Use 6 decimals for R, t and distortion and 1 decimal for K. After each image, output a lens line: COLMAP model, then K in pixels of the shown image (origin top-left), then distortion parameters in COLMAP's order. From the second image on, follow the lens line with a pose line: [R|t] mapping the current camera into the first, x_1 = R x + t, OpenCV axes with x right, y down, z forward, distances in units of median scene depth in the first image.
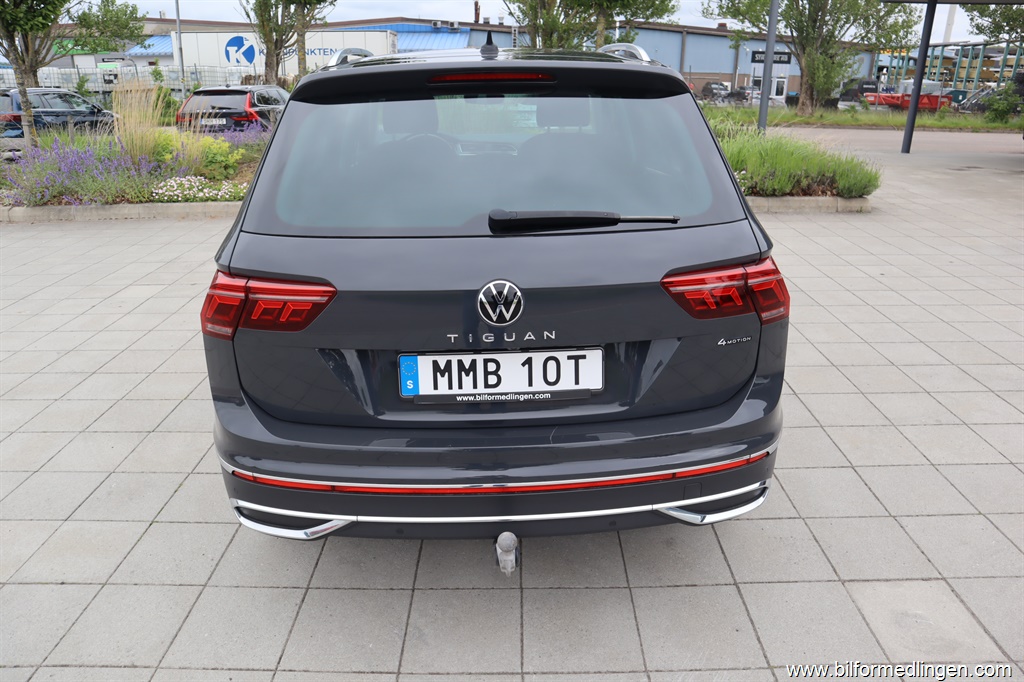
lens RADIAL K [[706.6, 0, 510.7], [0, 706.6, 347.7], [0, 0, 1]] dist [-0.125136, 0.073961]
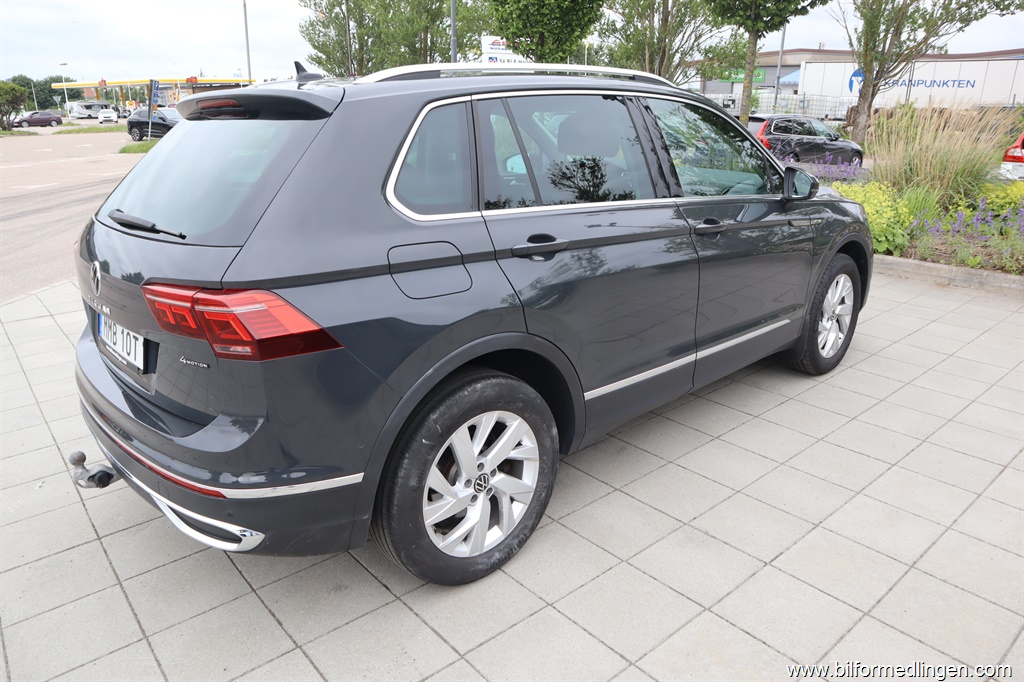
lens RADIAL K [[706.6, 0, 510.7], [0, 706.6, 347.7], [0, 0, 1]] dist [-0.125136, 0.073961]
pose [[0.651241, 0.247286, -0.717450, 0.092682], [-0.274675, 0.958127, 0.080914, -0.016542], [0.707417, 0.144371, 0.691895, 0.044317]]
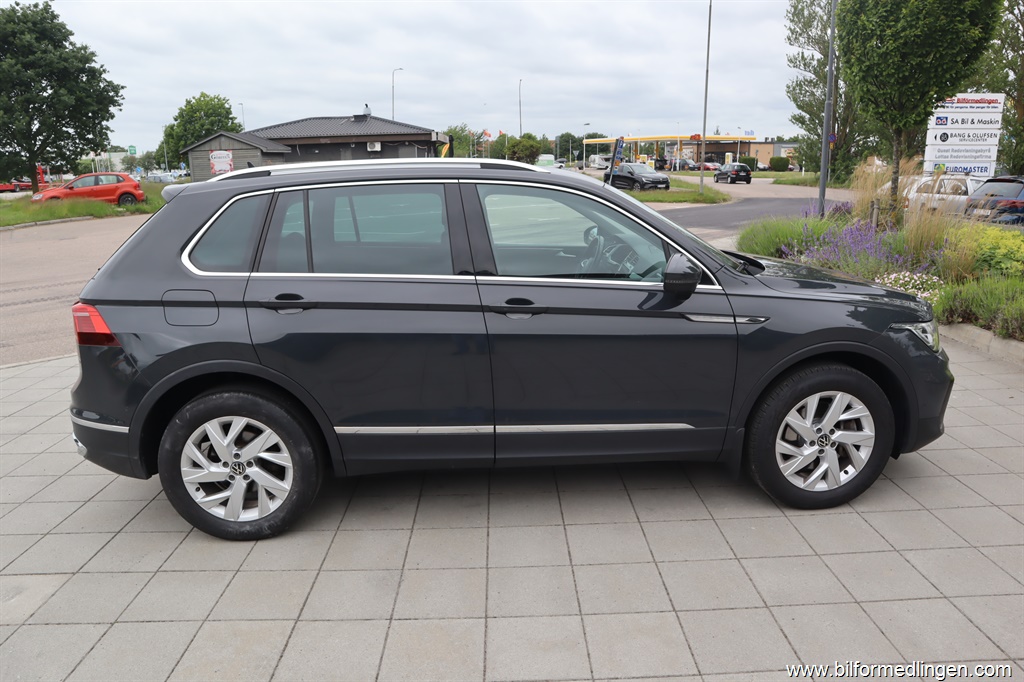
lens RADIAL K [[706.6, 0, 510.7], [0, 706.6, 347.7], [0, 0, 1]] dist [-0.125136, 0.073961]
pose [[0.030897, 0.249991, -0.967755, 0.146678], [-0.354272, 0.908098, 0.223269, -0.057361], [0.934632, 0.335951, 0.116623, 0.135980]]
